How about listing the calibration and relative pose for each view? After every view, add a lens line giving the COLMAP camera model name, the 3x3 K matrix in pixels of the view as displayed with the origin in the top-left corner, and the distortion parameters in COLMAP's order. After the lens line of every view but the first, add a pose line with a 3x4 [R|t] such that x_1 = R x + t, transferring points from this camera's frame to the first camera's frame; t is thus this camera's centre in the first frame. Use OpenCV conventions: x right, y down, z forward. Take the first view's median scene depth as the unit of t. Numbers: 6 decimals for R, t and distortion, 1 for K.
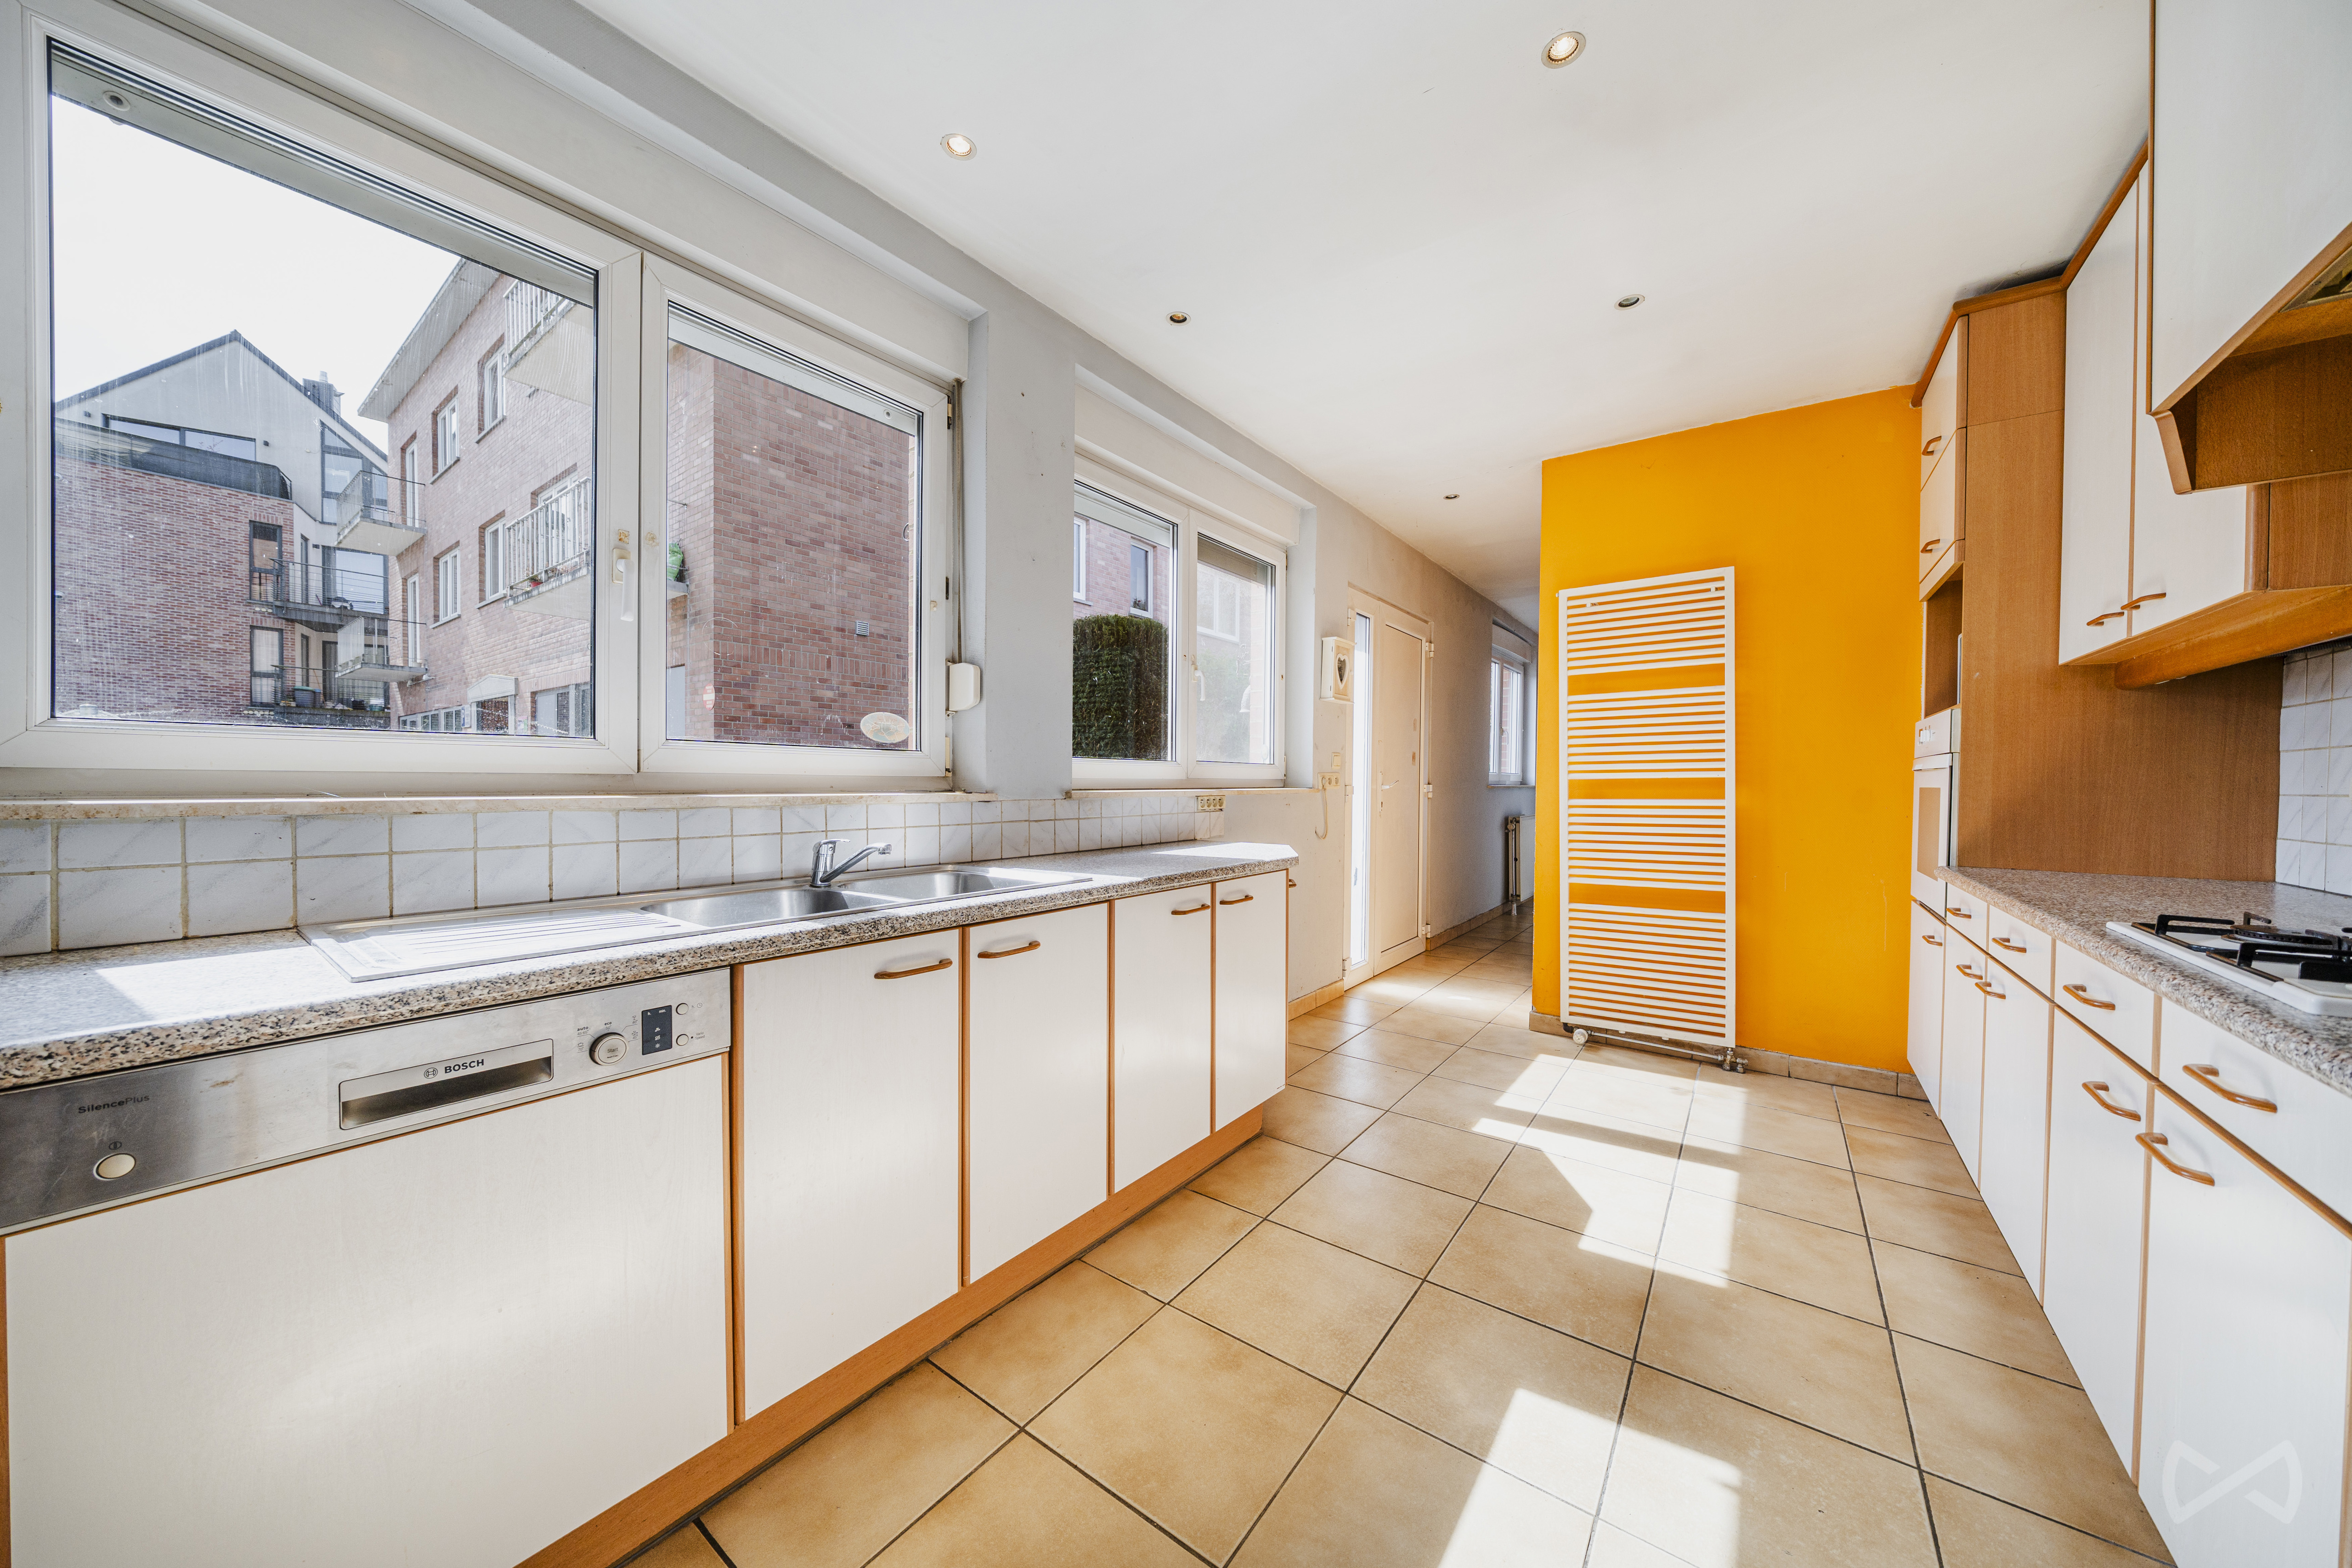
lens RADIAL K [[794.6, 0, 1173.7], [0, 794.6, 792.6], [0, 0, 1]] dist [-0.006406, 0.000073]
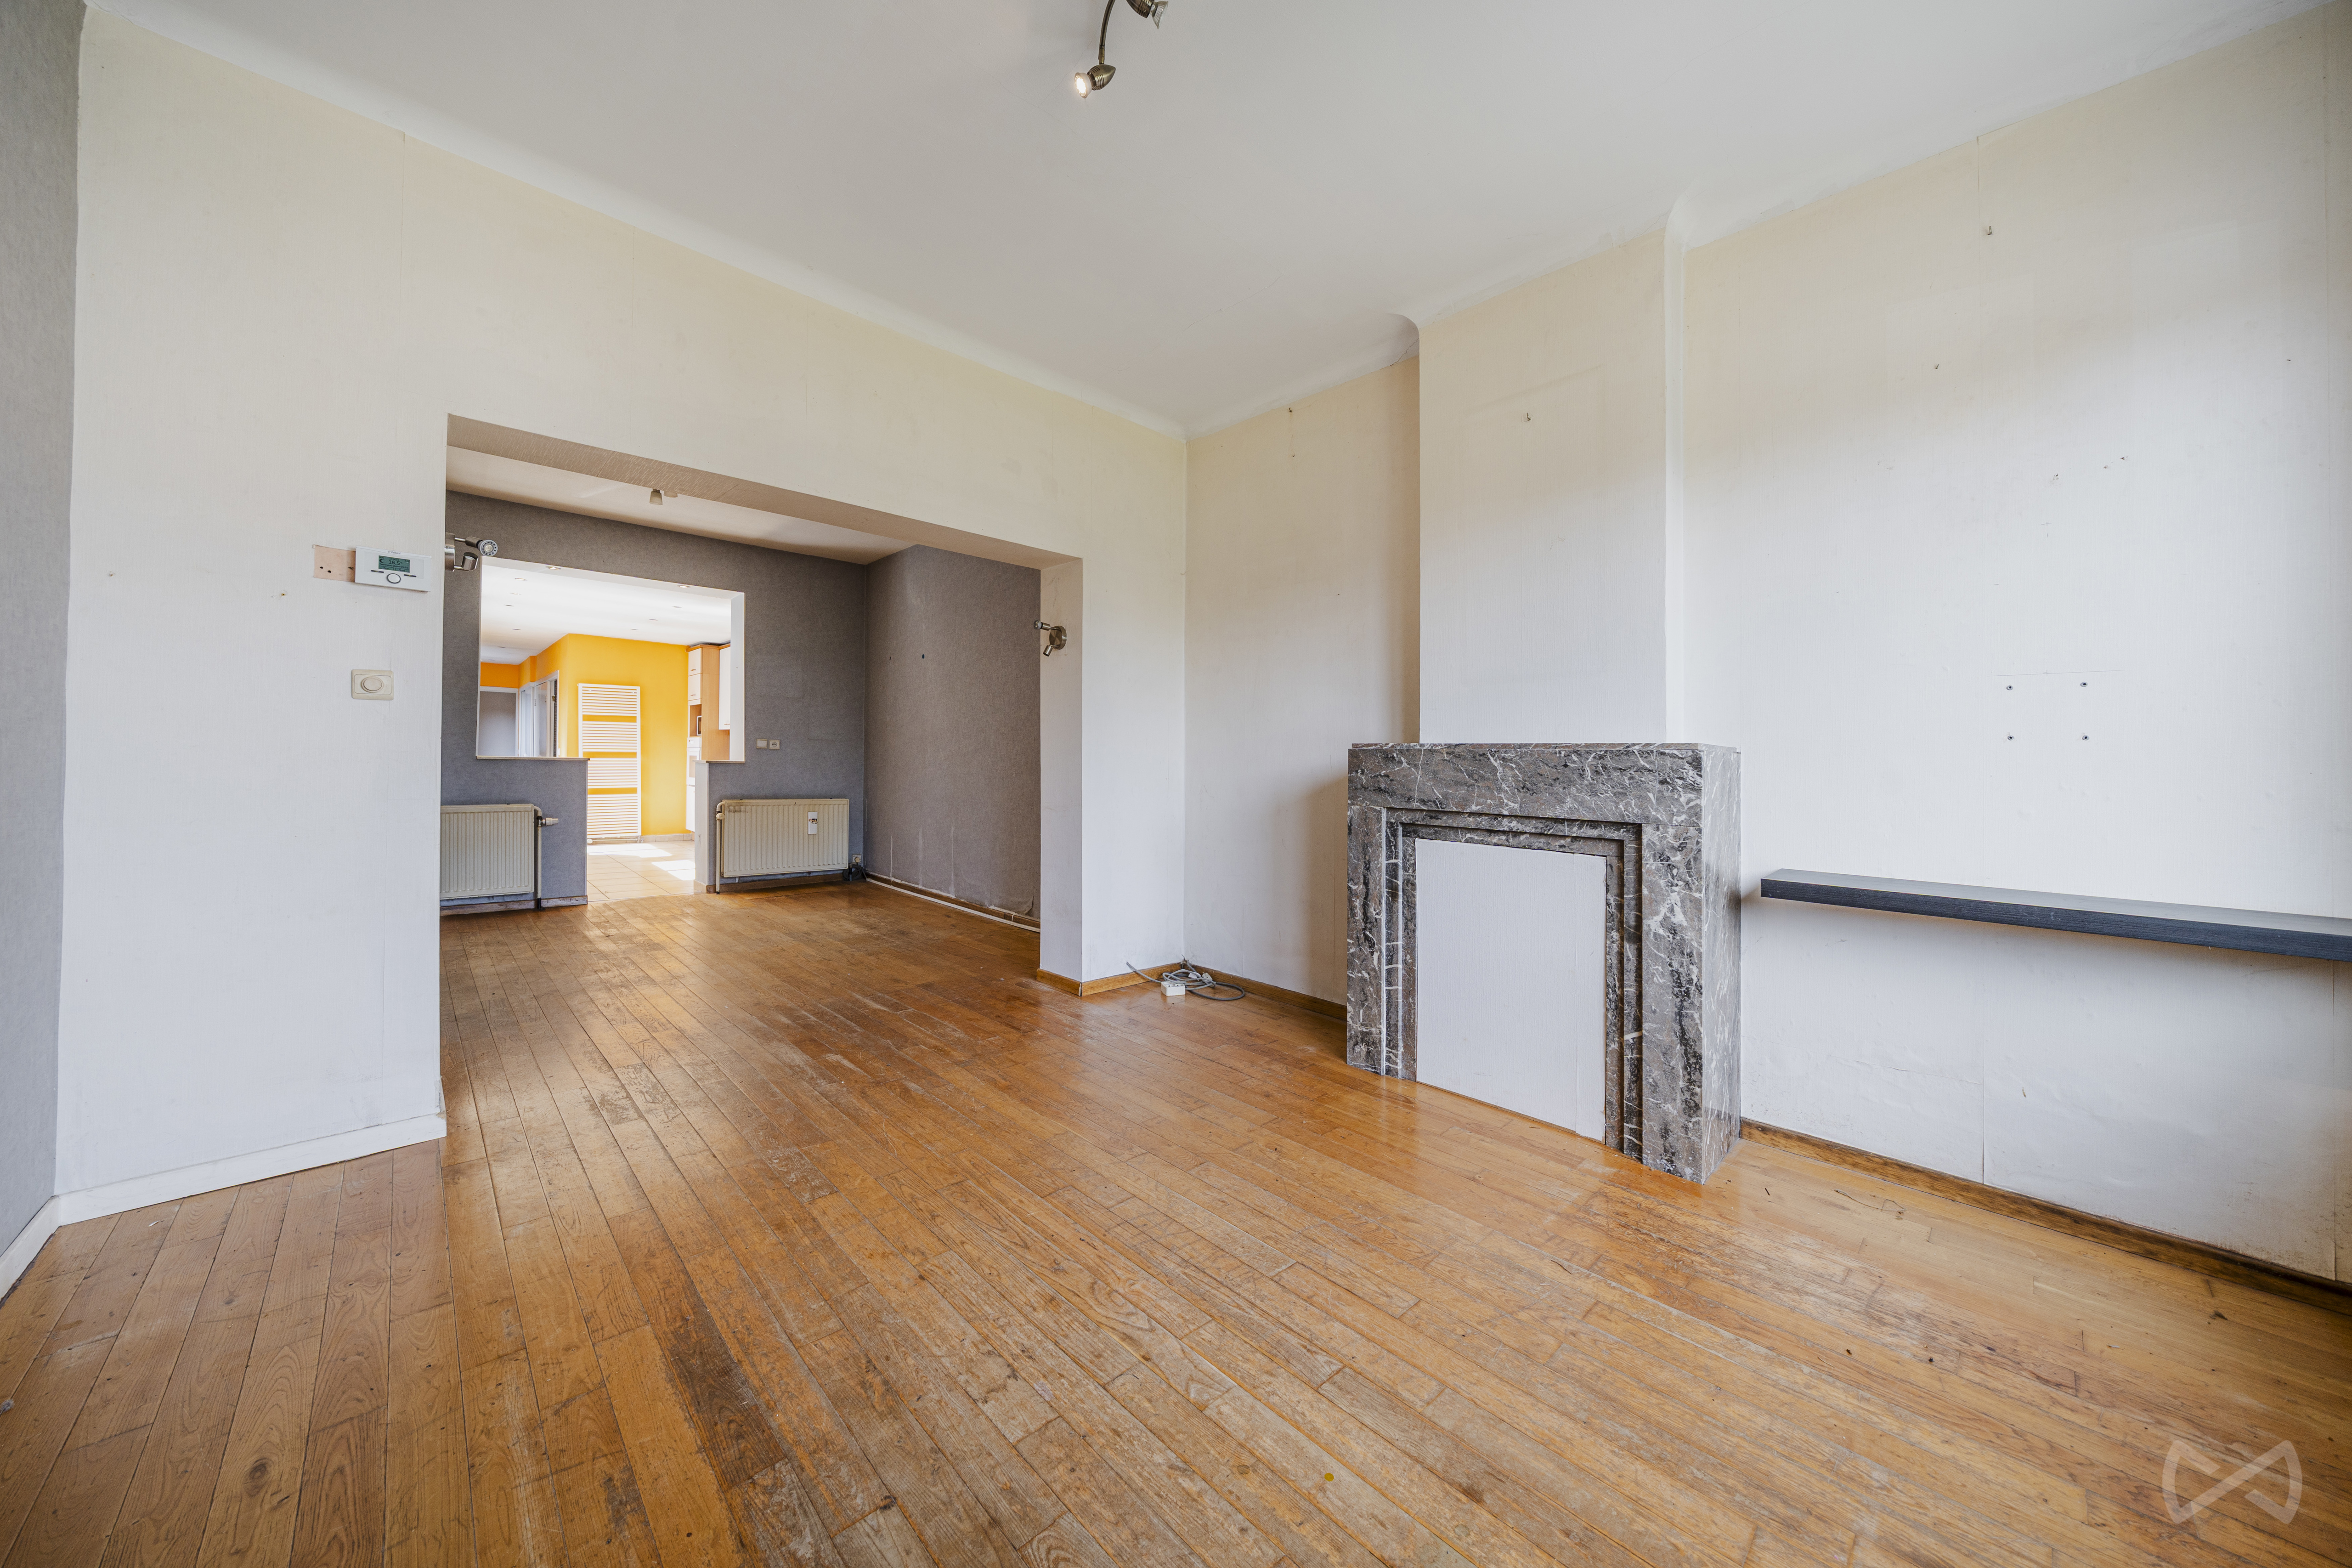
lens RADIAL K [[837.2, 0, 1212.0], [0, 837.2, 782.9], [0, 0, 1]] dist [0.000235, 0.000020]
pose [[0.158588, -0.027861, 0.986952, -2.817334], [-0.005955, 0.999557, 0.029174, -0.005384], [-0.987327, -0.010504, 0.158352, -2.268944]]
